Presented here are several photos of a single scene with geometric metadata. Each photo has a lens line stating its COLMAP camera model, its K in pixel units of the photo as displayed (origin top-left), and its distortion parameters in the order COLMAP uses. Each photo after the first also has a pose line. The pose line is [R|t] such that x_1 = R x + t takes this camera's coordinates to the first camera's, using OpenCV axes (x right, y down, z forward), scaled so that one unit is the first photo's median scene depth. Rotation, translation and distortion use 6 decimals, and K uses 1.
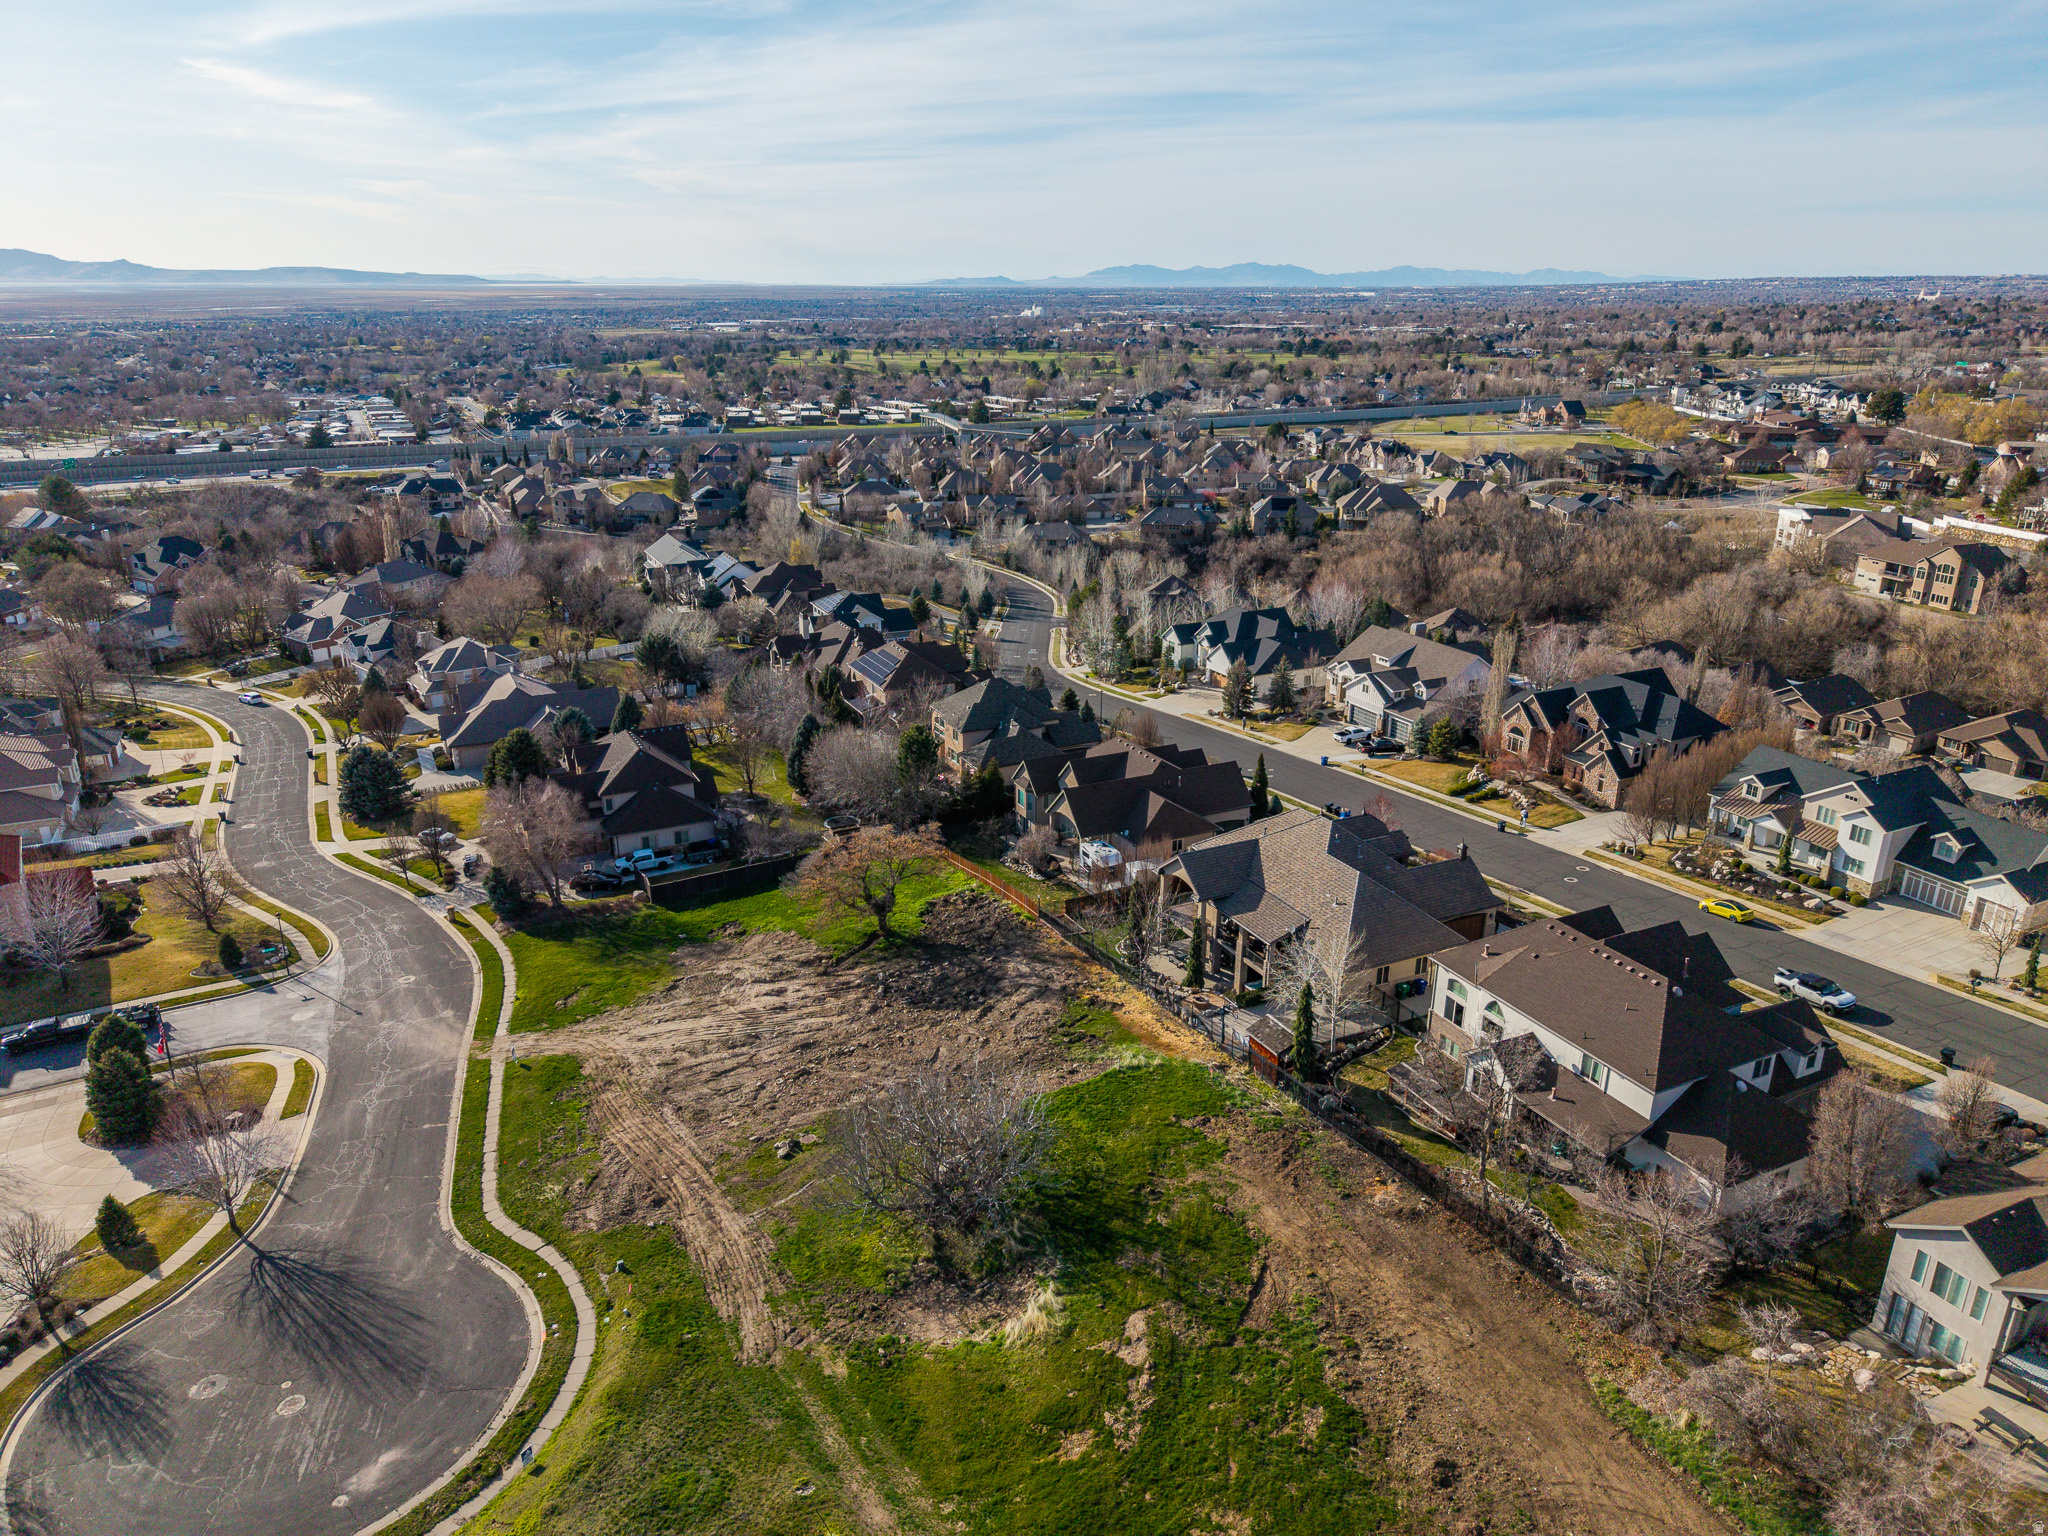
lens RADIAL K [[1382.0, 0, 1024.2], [0, 1382.0, 750.3], [0, 0, 1]] dist [0.026129, -0.032235]
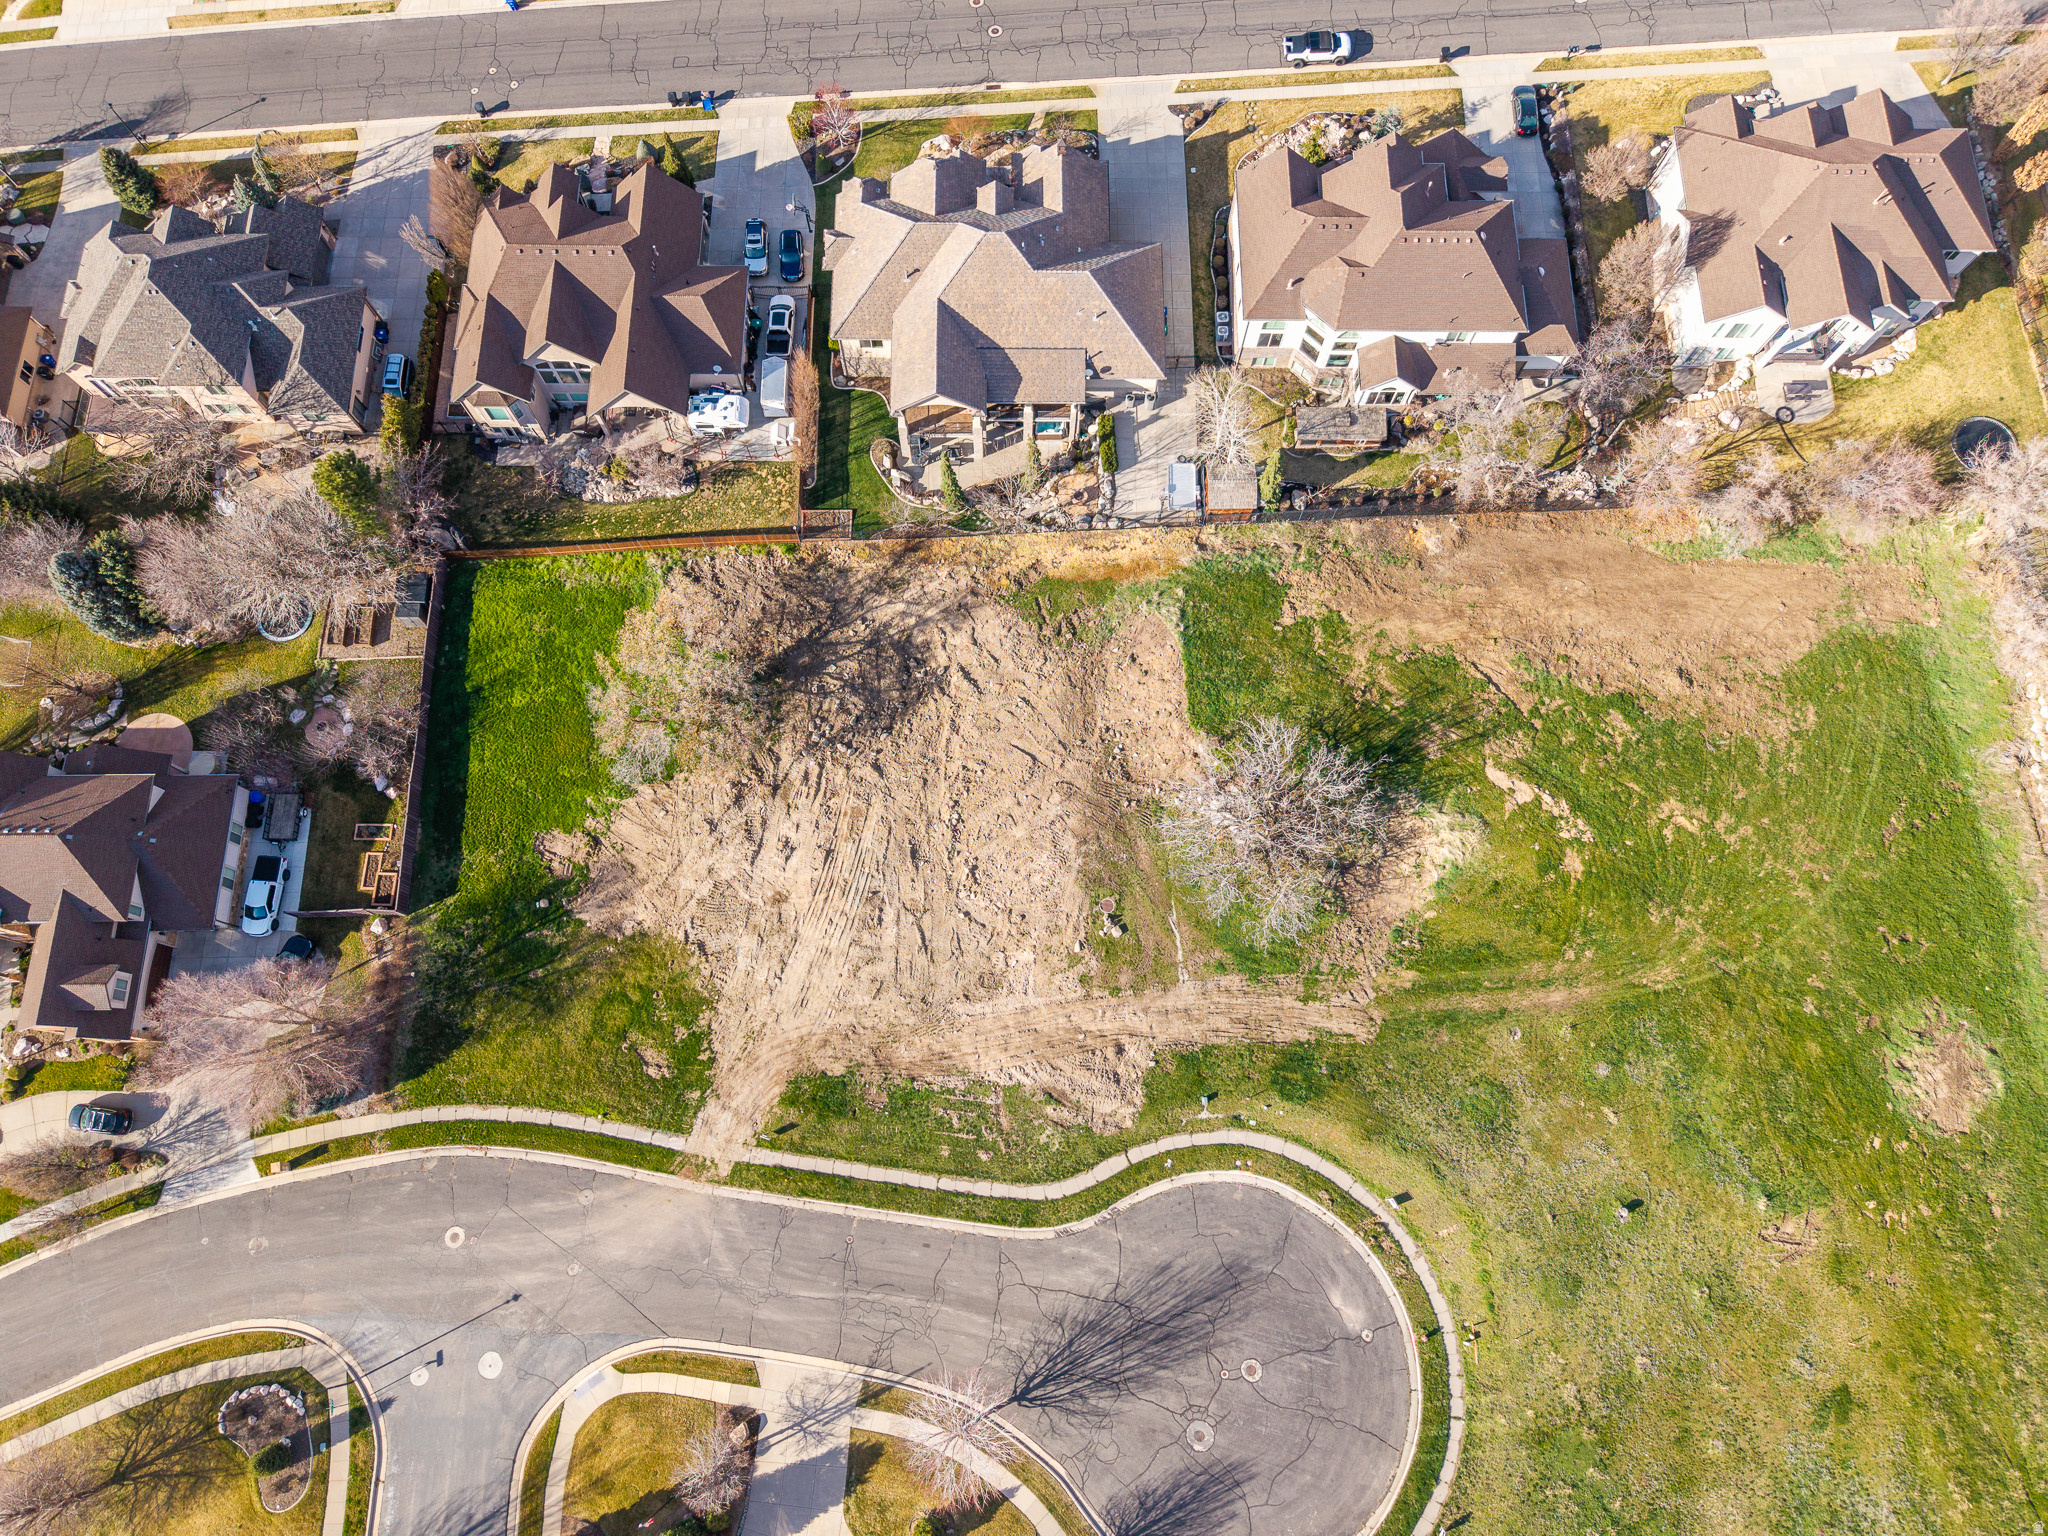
lens RADIAL K [[1382.5, 0, 1035.7], [0, 1382.5, 762.4], [0, 0, 1]] dist [0.010285, -0.008768]
pose [[0.441431, -0.859433, 0.257903, -0.265687], [0.294991, 0.410446, 0.862853, -0.525216], [-0.847419, -0.304811, 0.434709, 0.449419]]
